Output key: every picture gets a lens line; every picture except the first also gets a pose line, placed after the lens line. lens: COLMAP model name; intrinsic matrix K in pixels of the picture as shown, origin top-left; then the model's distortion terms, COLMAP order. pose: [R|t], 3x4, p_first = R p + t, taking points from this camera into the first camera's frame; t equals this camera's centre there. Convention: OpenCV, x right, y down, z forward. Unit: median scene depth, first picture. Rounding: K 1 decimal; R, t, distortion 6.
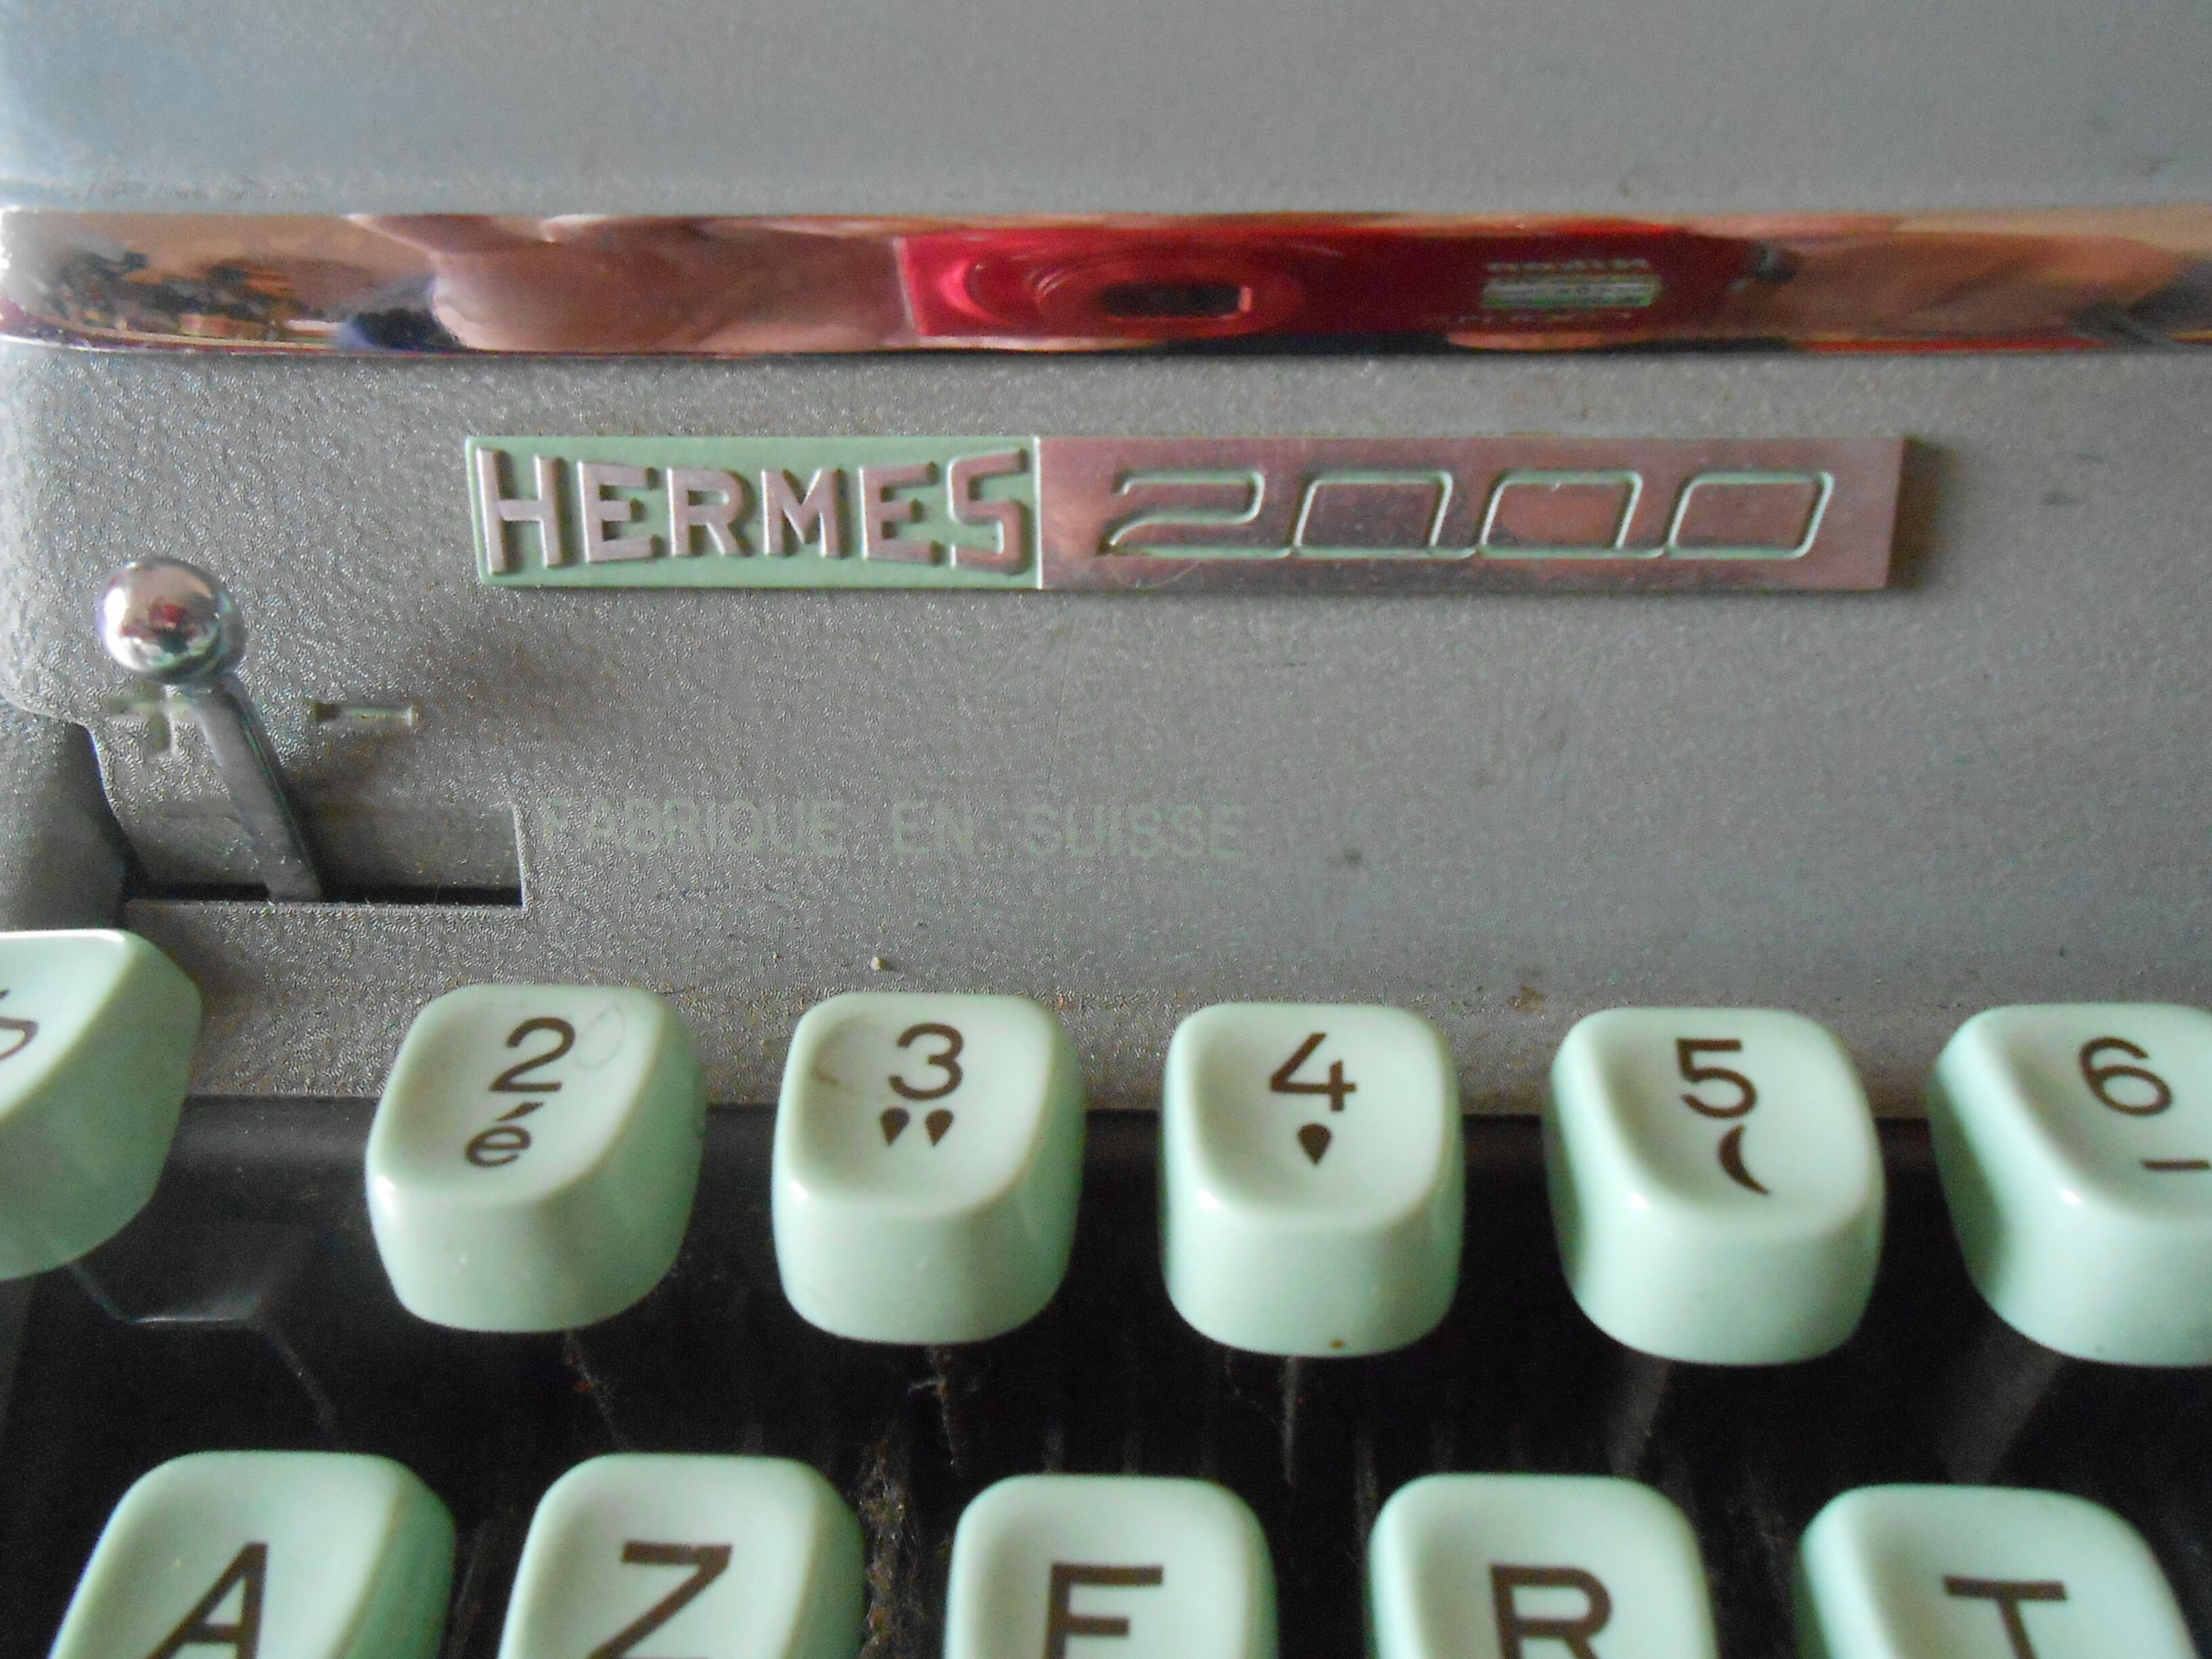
lens RADIAL K [[1745.7, 0, 1106.0], [0, 1745.7, 829.5], [0, 0, 1]] dist [-0.028841, 0.062132]
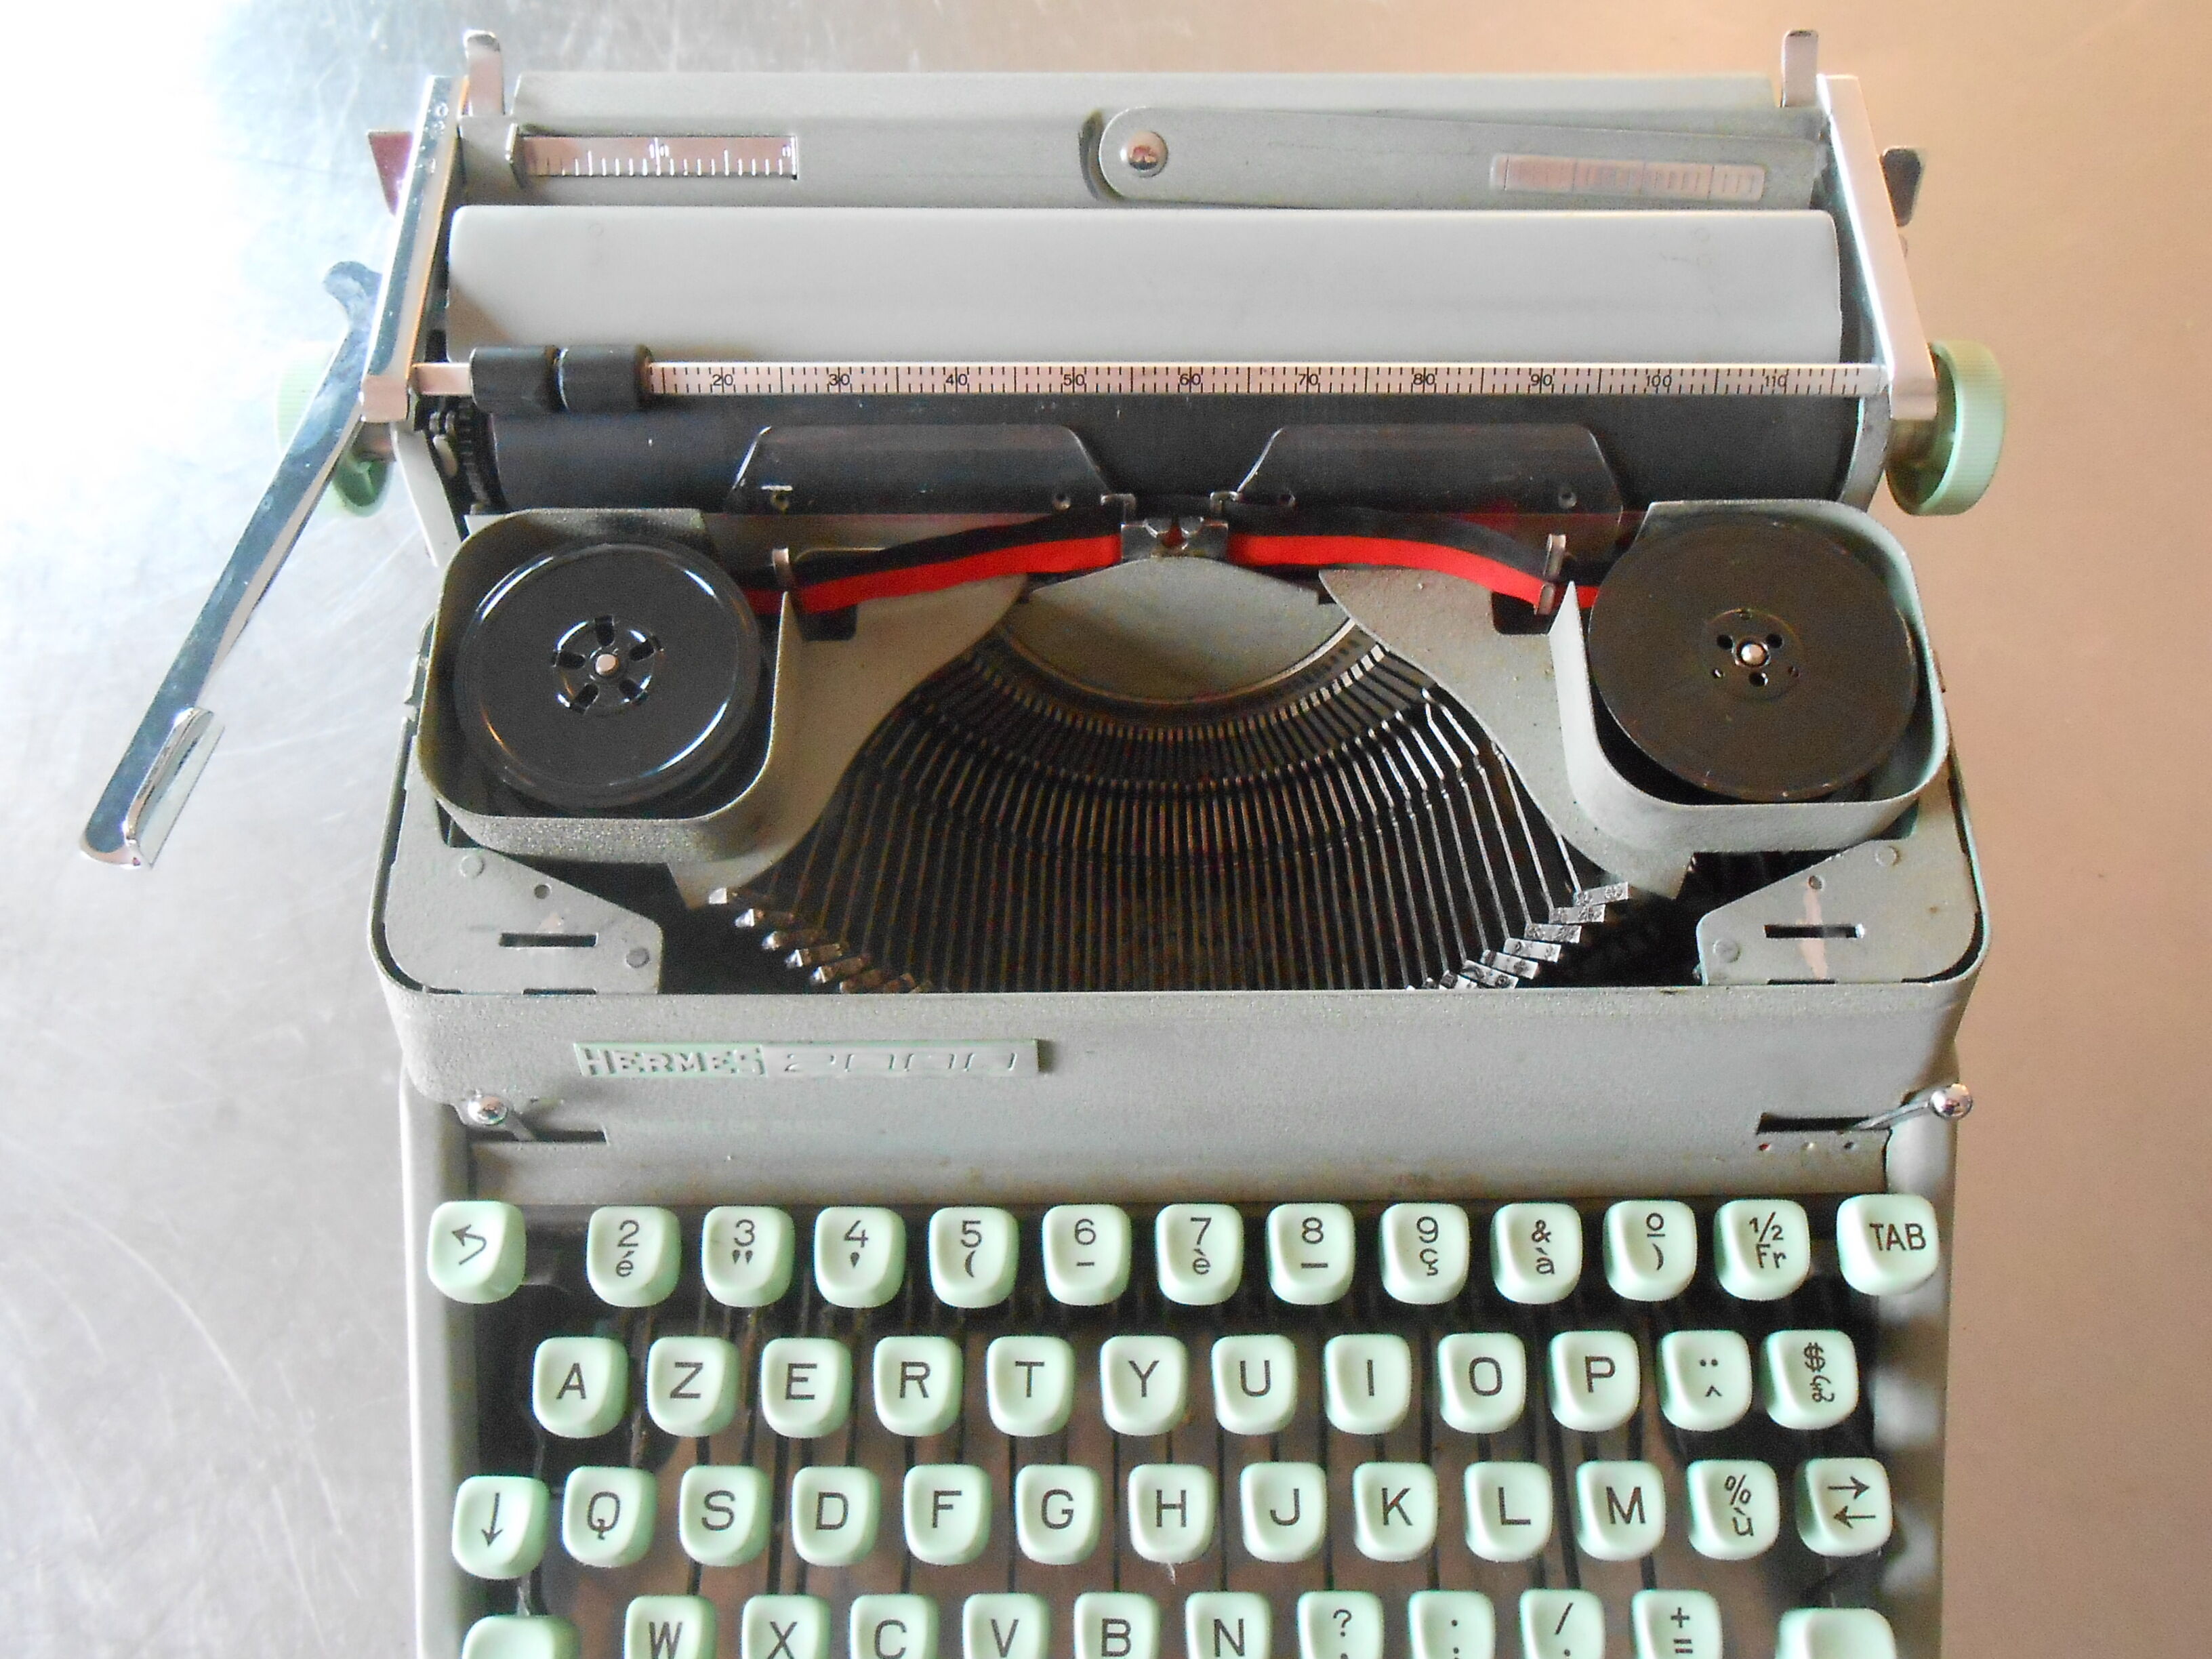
lens RADIAL K [[1745.7, 0, 1106.0], [0, 1745.7, 829.5], [0, 0, 1]] dist [-0.028841, 0.062132]
pose [[0.999120, -0.030261, 0.029054, 0.541372], [0.014862, 0.902981, 0.429424, -2.078812], [-0.039230, -0.428614, 0.902636, -1.811691]]
